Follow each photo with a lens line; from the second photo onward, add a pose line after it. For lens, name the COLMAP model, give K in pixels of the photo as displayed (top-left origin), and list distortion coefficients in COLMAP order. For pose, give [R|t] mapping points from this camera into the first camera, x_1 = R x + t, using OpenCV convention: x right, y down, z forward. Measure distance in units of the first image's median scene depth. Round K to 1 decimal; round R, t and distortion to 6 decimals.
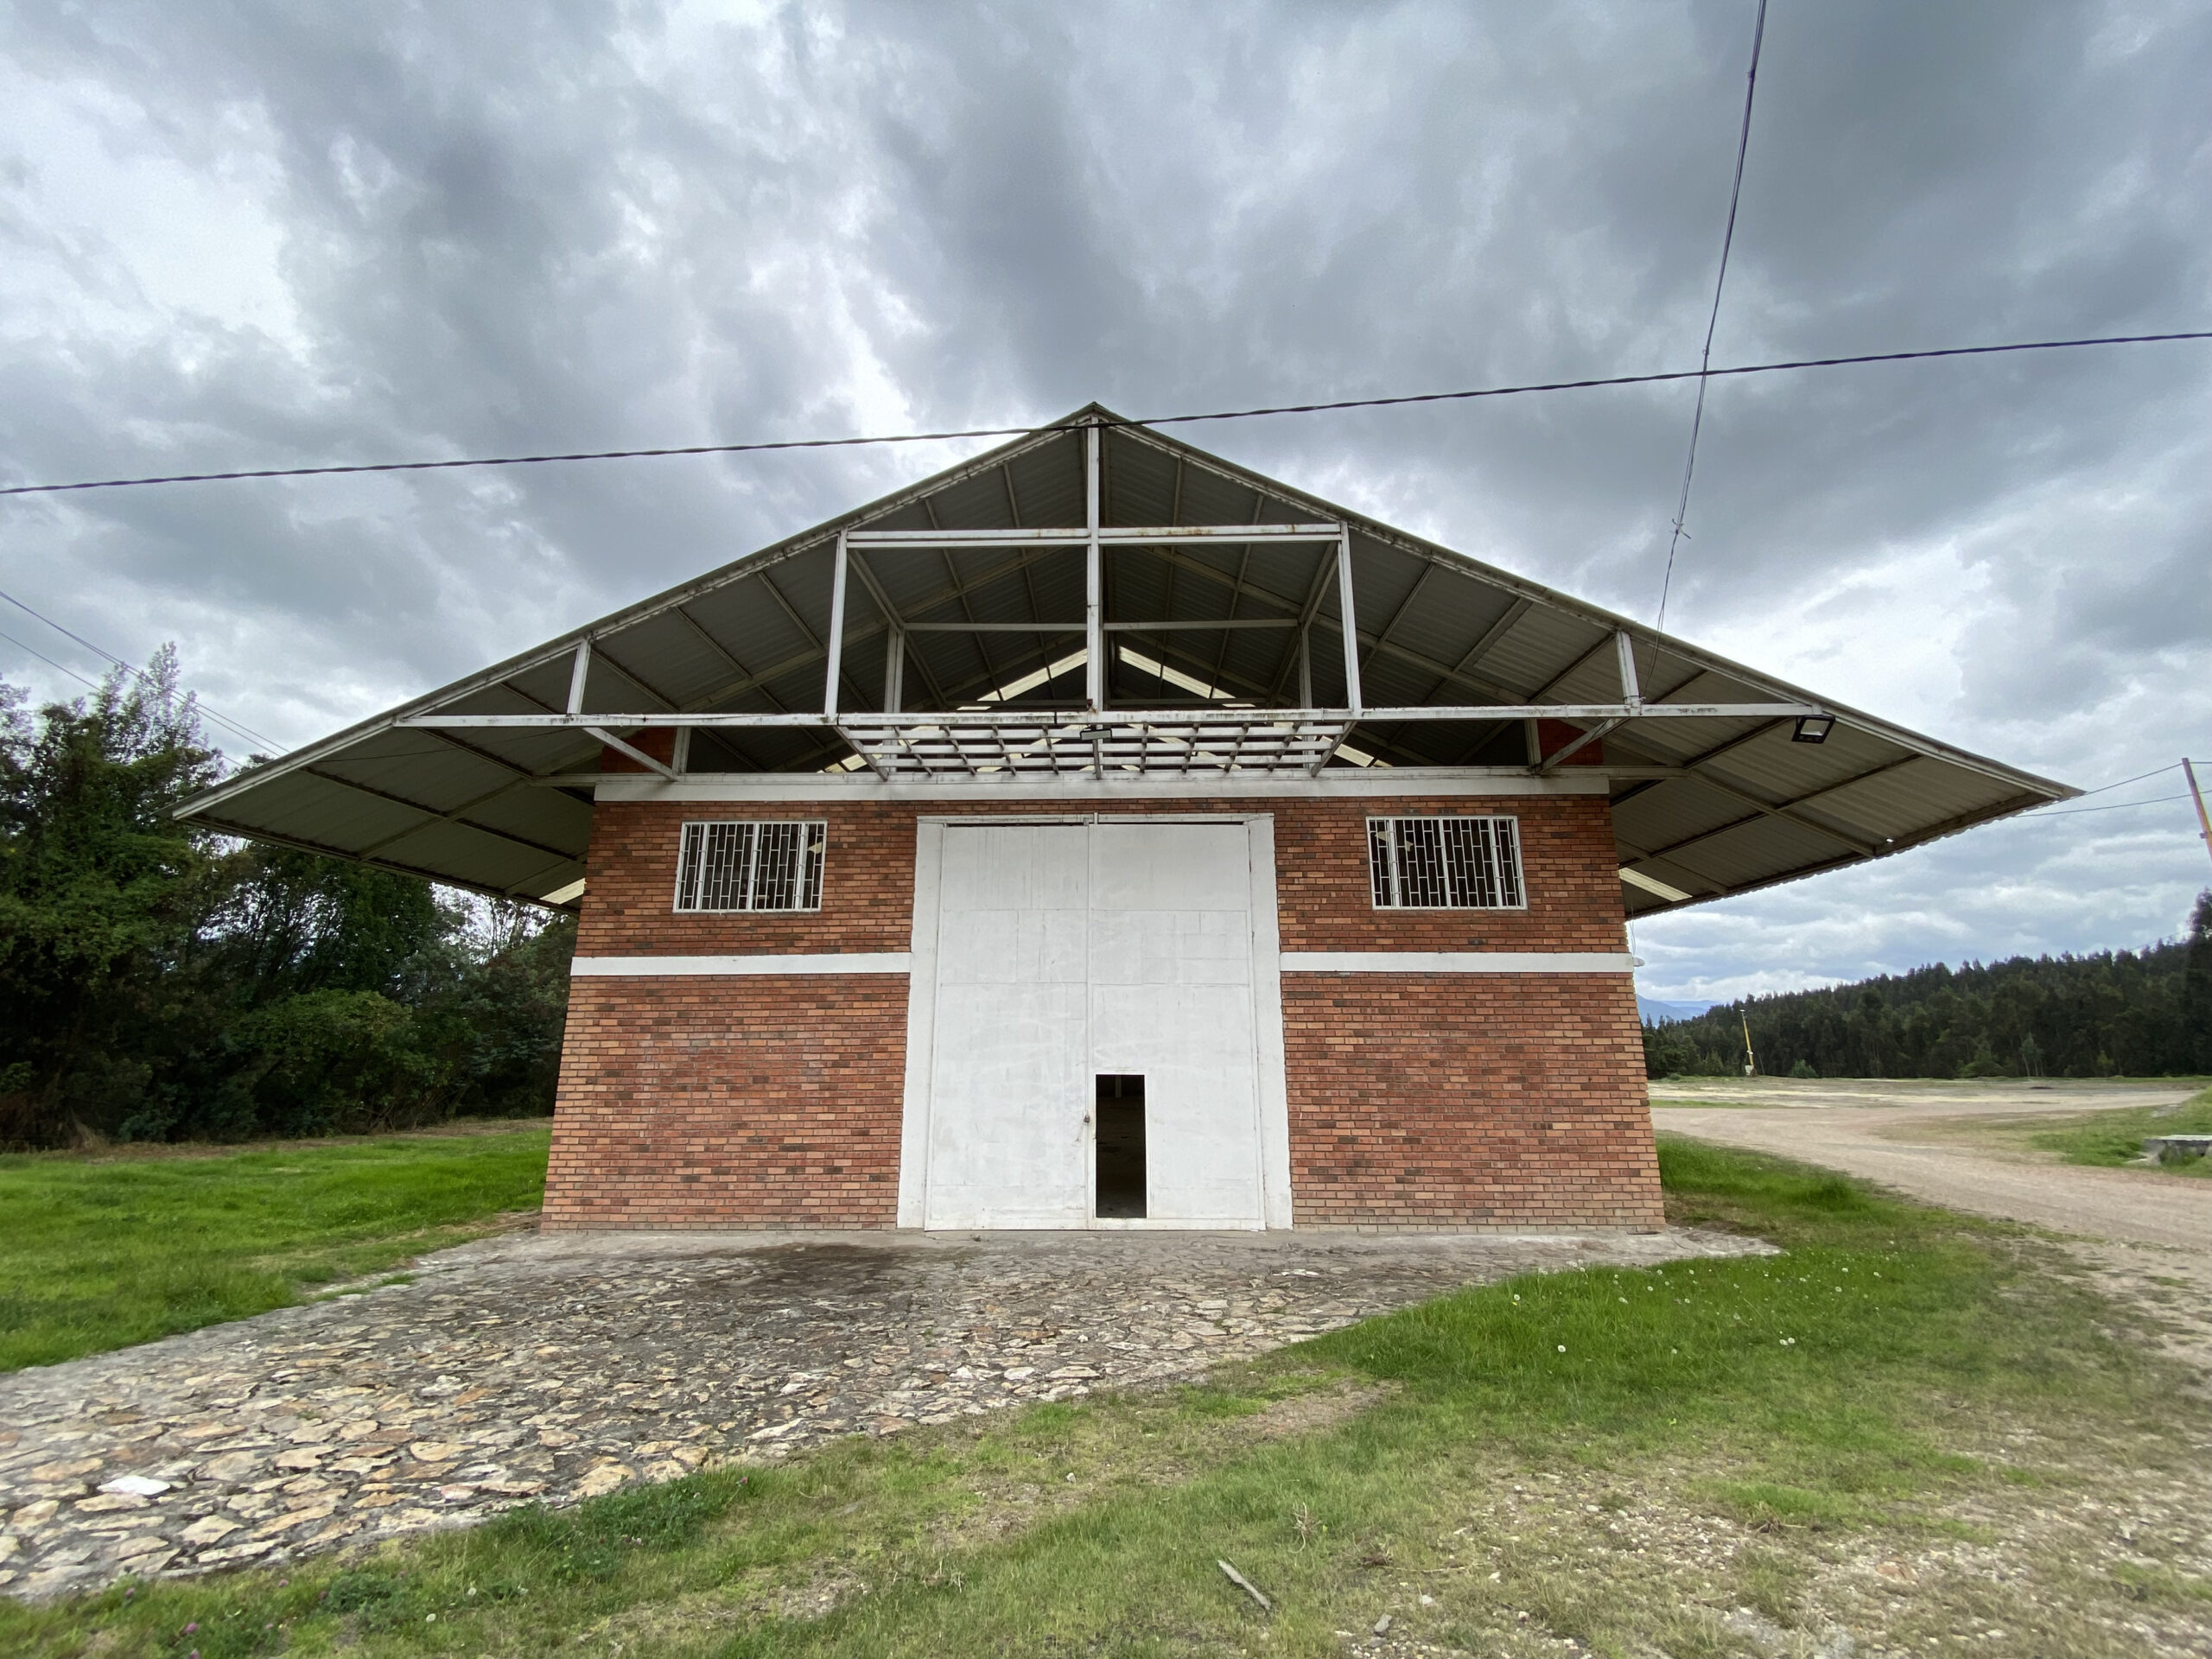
lens RADIAL K [[916.1, 0, 1124.4], [0, 916.1, 839.6], [0, 0, 1]] dist [0.001438, -0.009203]
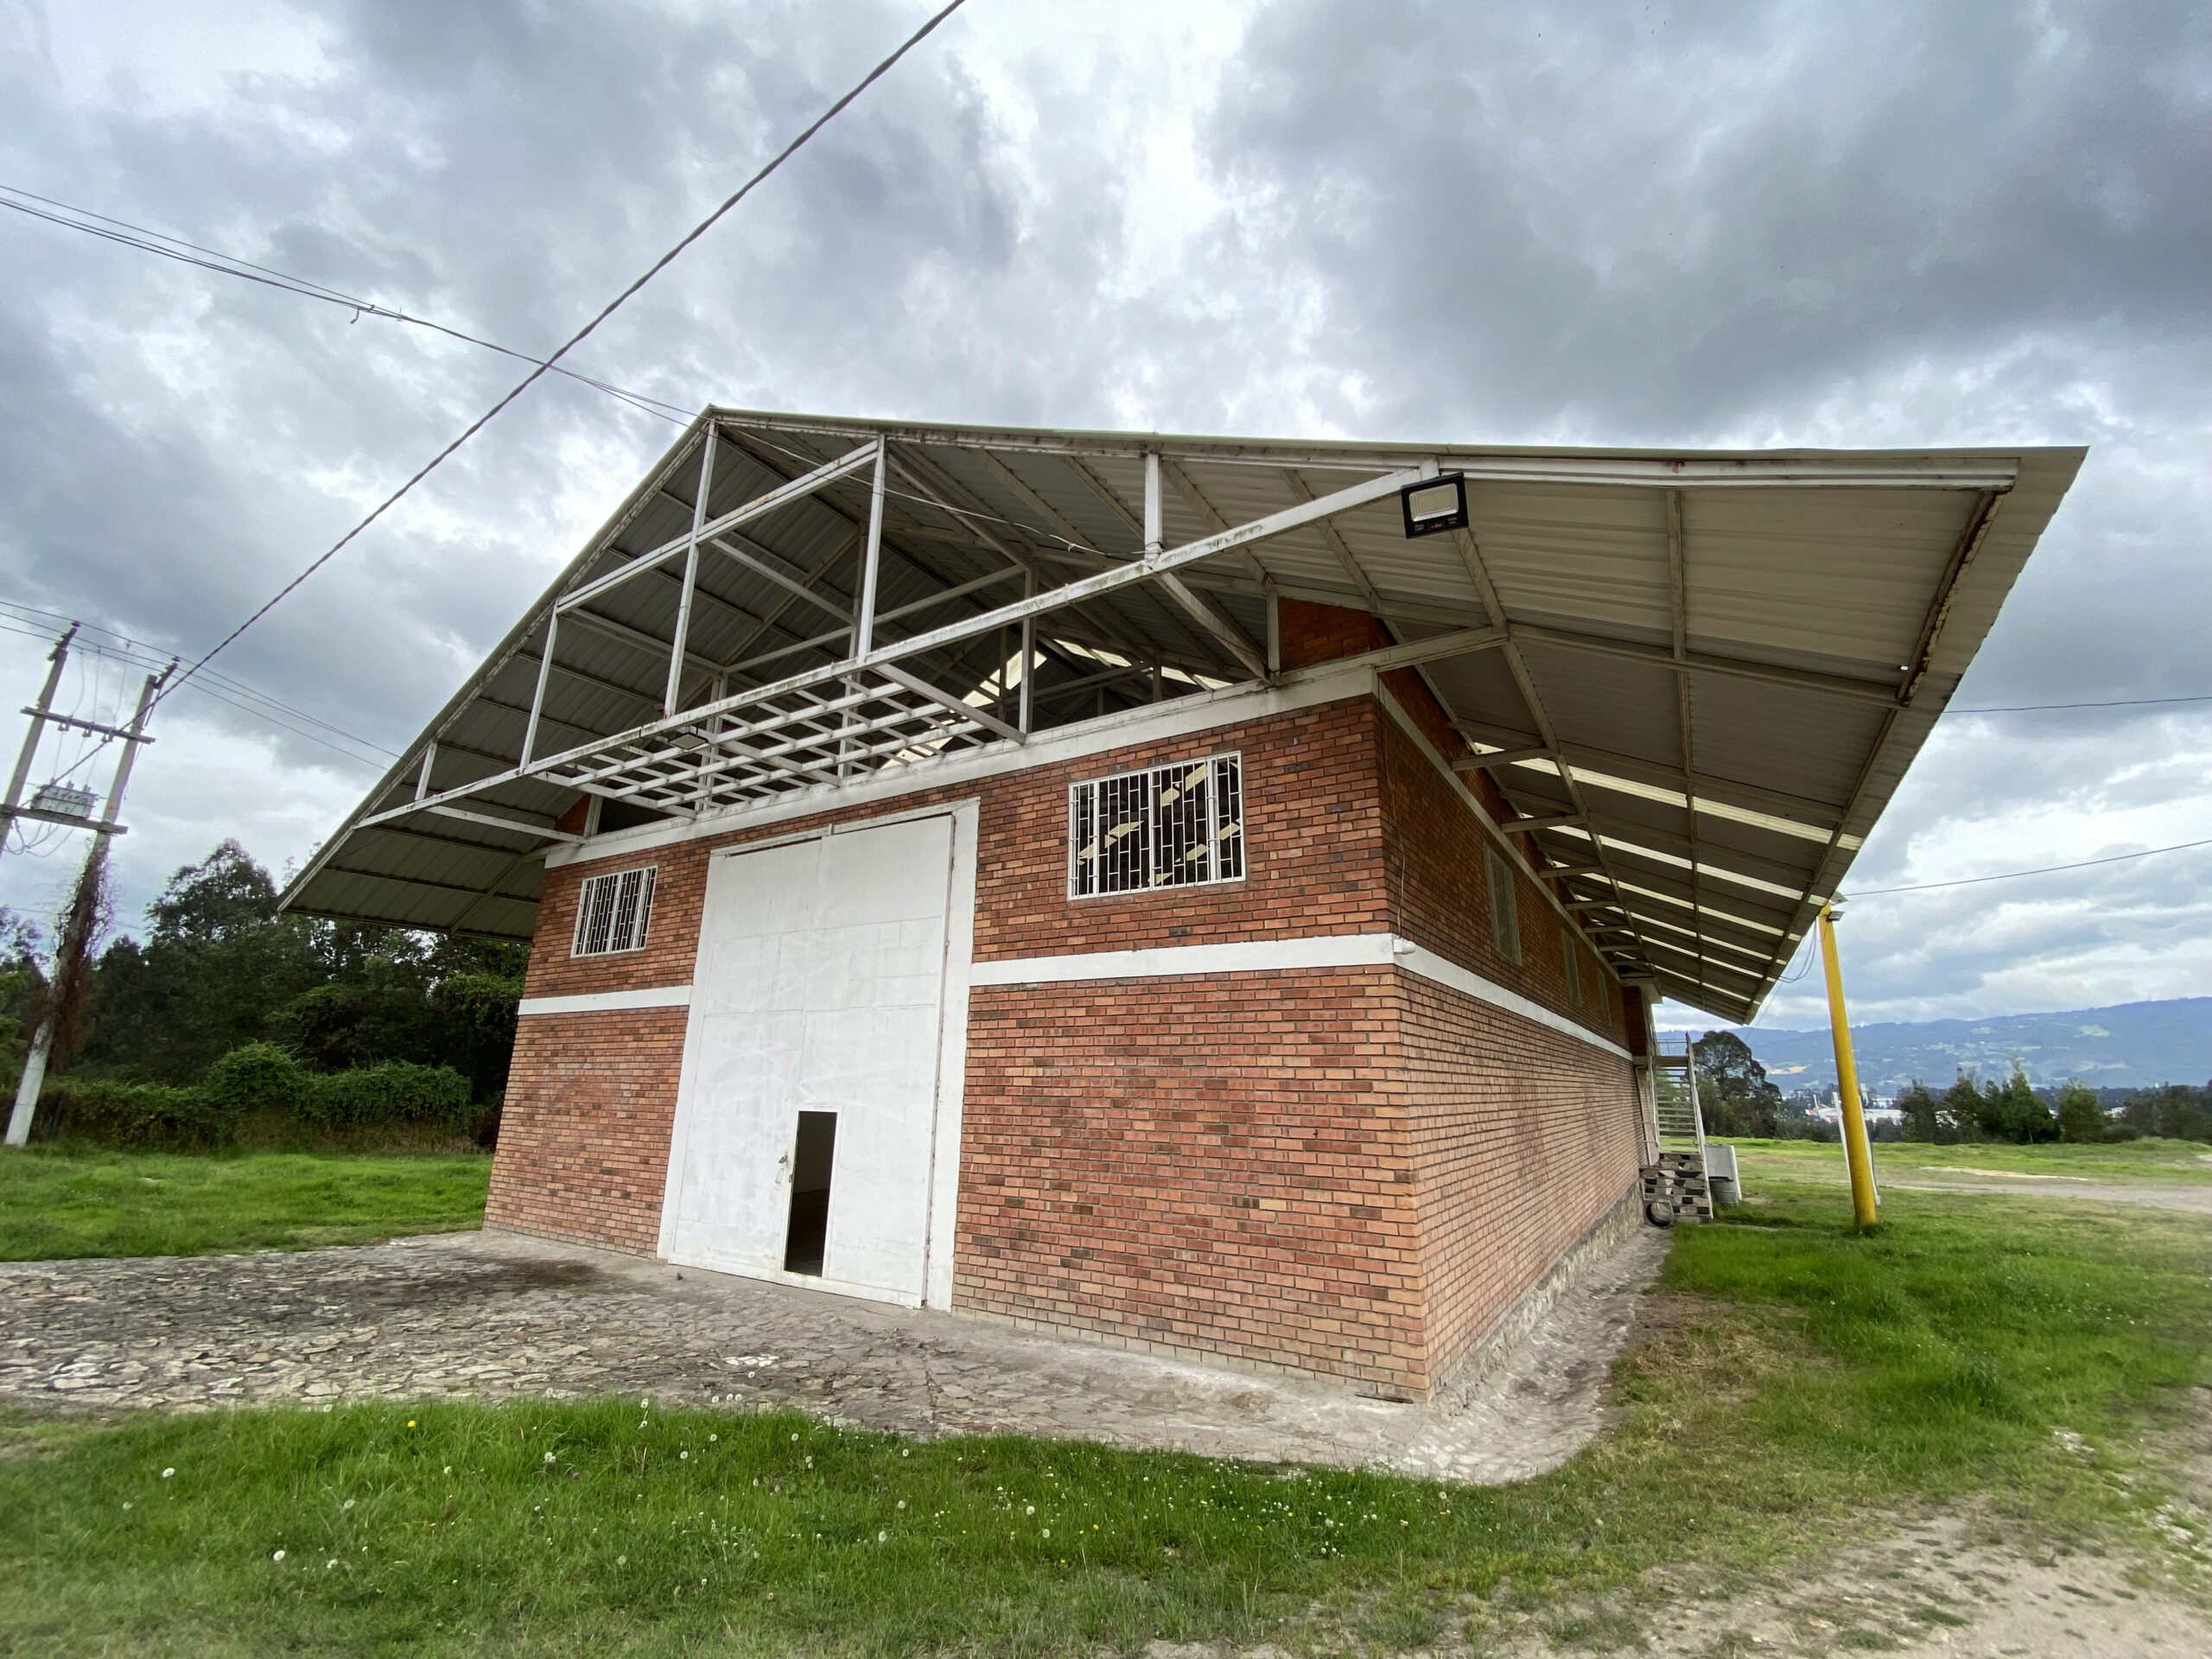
lens RADIAL K [[916.1, 0, 1117.9], [0, 916.1, 830.2], [0, 0, 1]] dist [0.001438, -0.009203]
pose [[0.857729, -0.128290, -0.497838, 0.724489], [0.101983, 0.991579, -0.079818, 0.086206], [0.503885, 0.017692, 0.863589, 0.365545]]
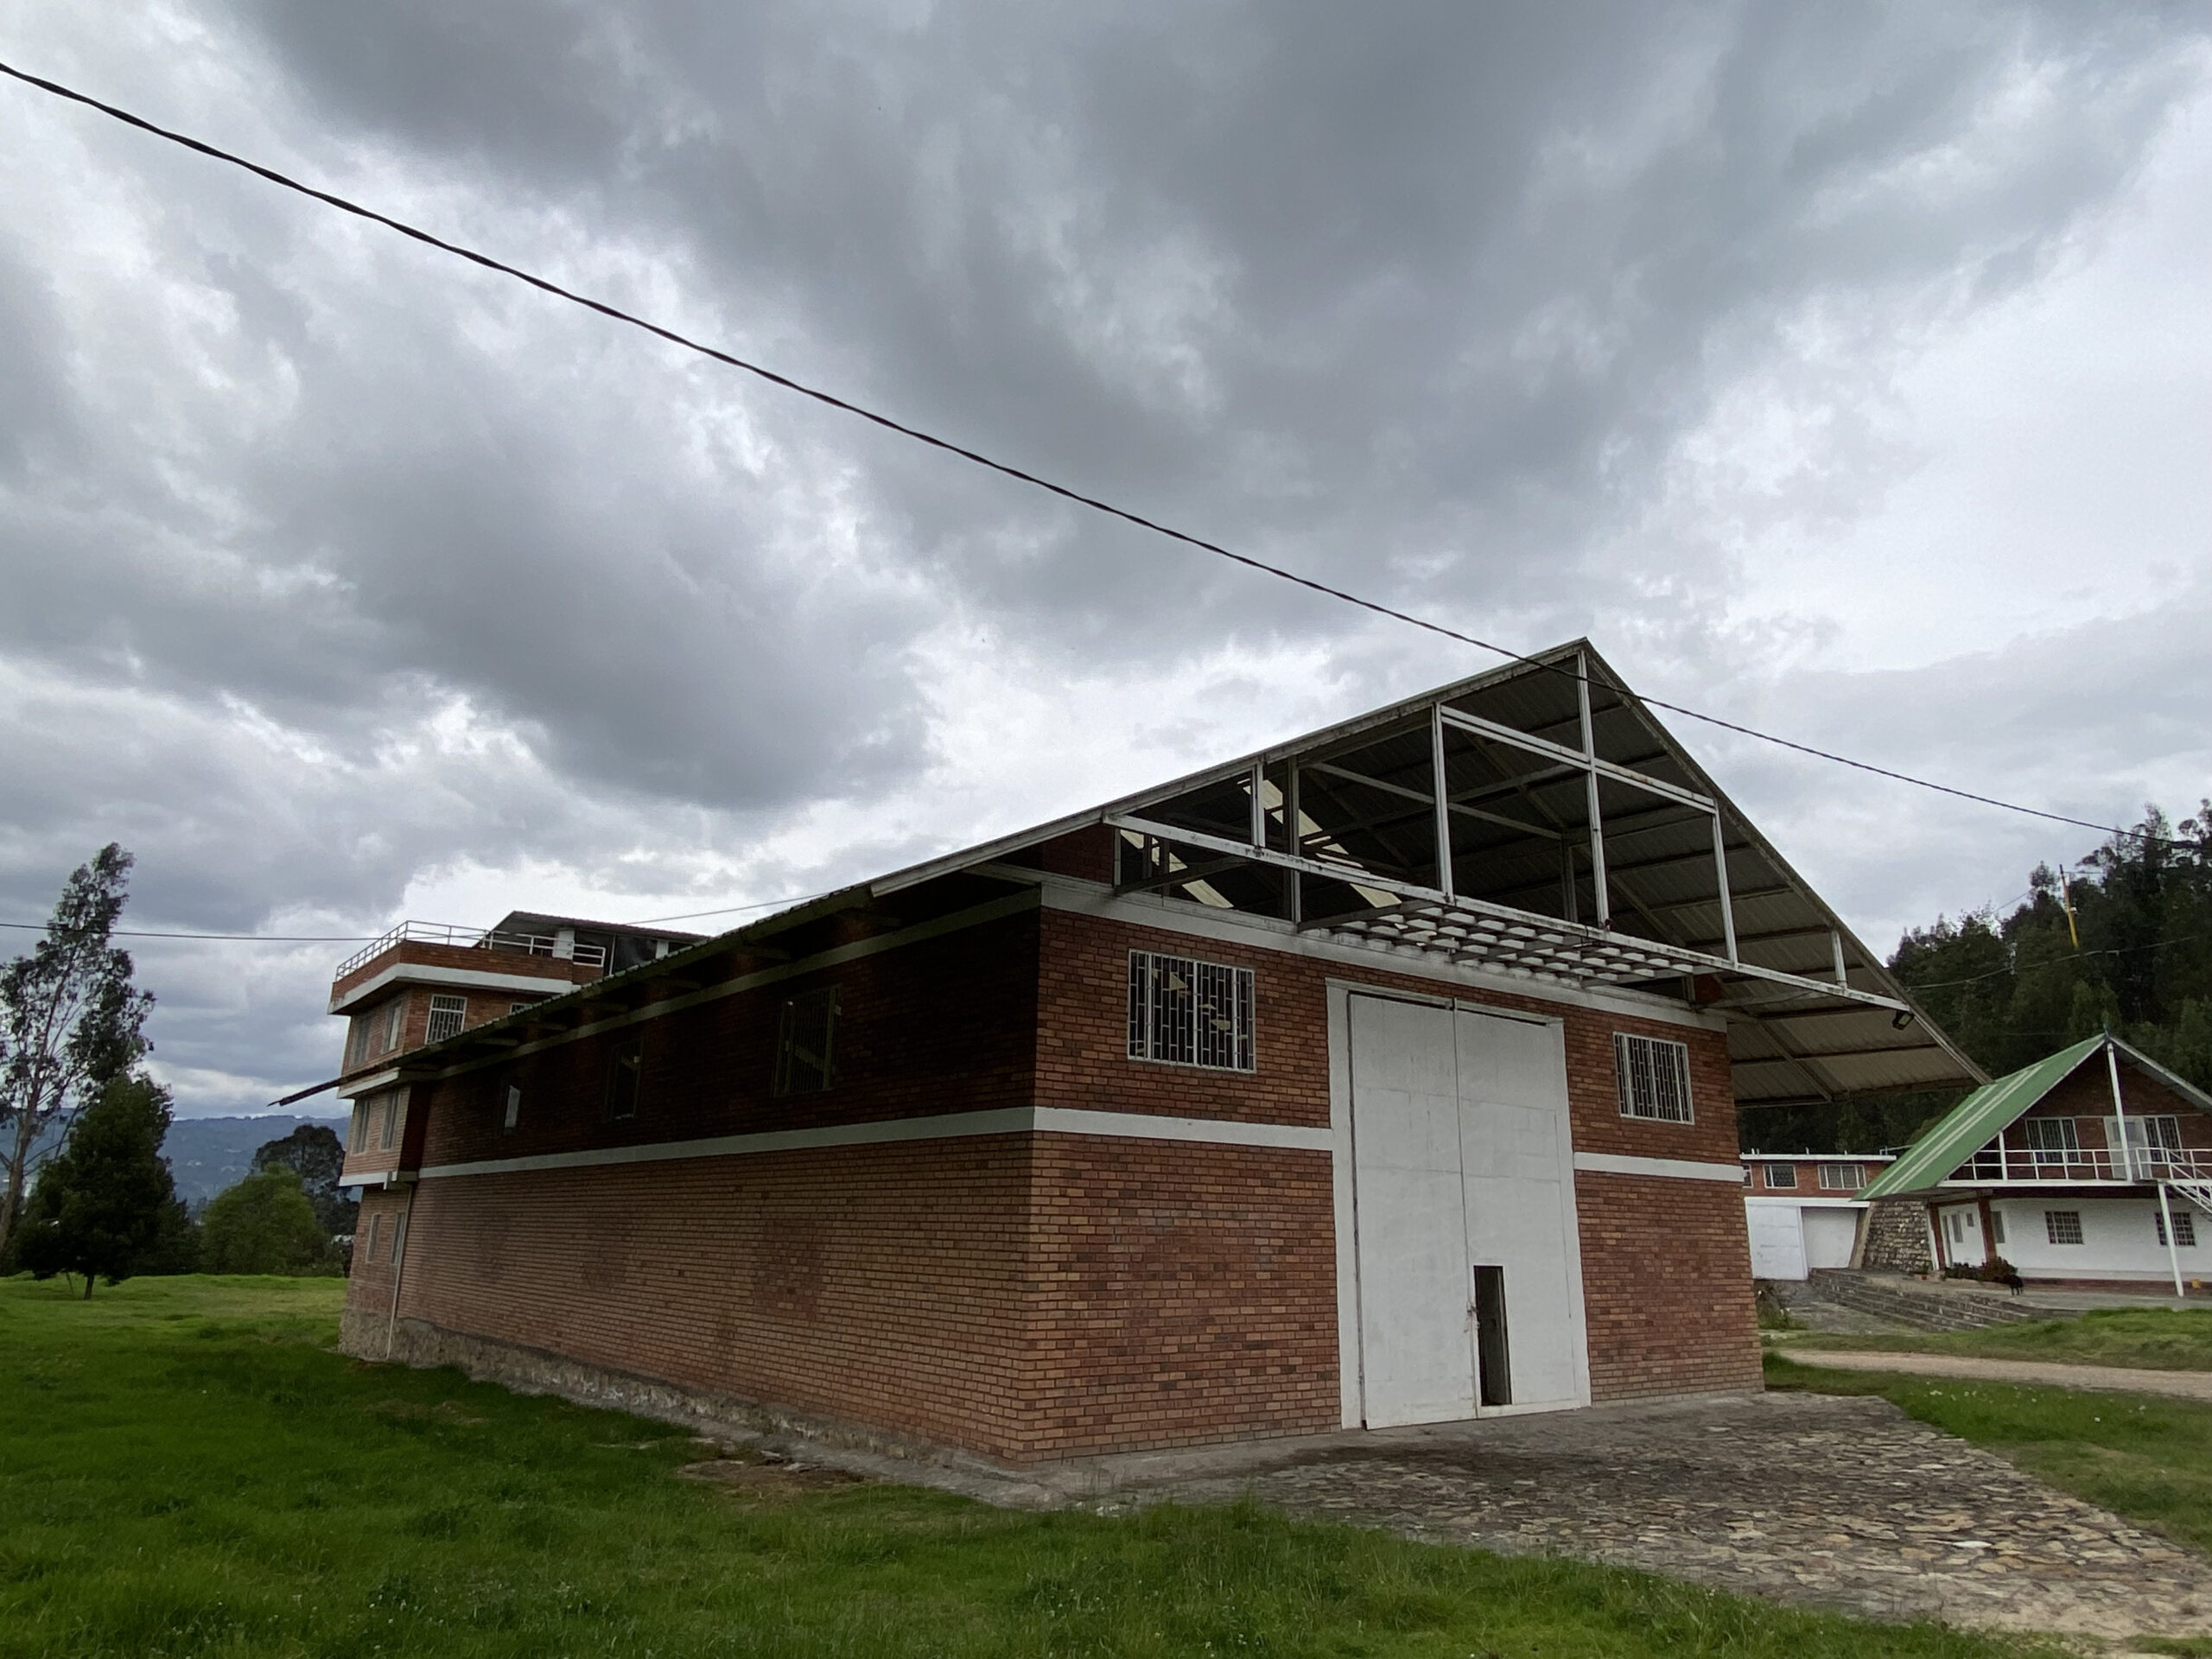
lens RADIAL K [[1420.5, 0, 1104.8], [0, 1420.5, 812.5], [0, 0, 1]] dist [-0.005714, -0.009011]
pose [[0.779318, 0.196933, 0.594878, -1.370606], [-0.157599, 0.980415, -0.118103, 0.016709], [-0.606486, -0.001712, 0.795092, 0.000607]]
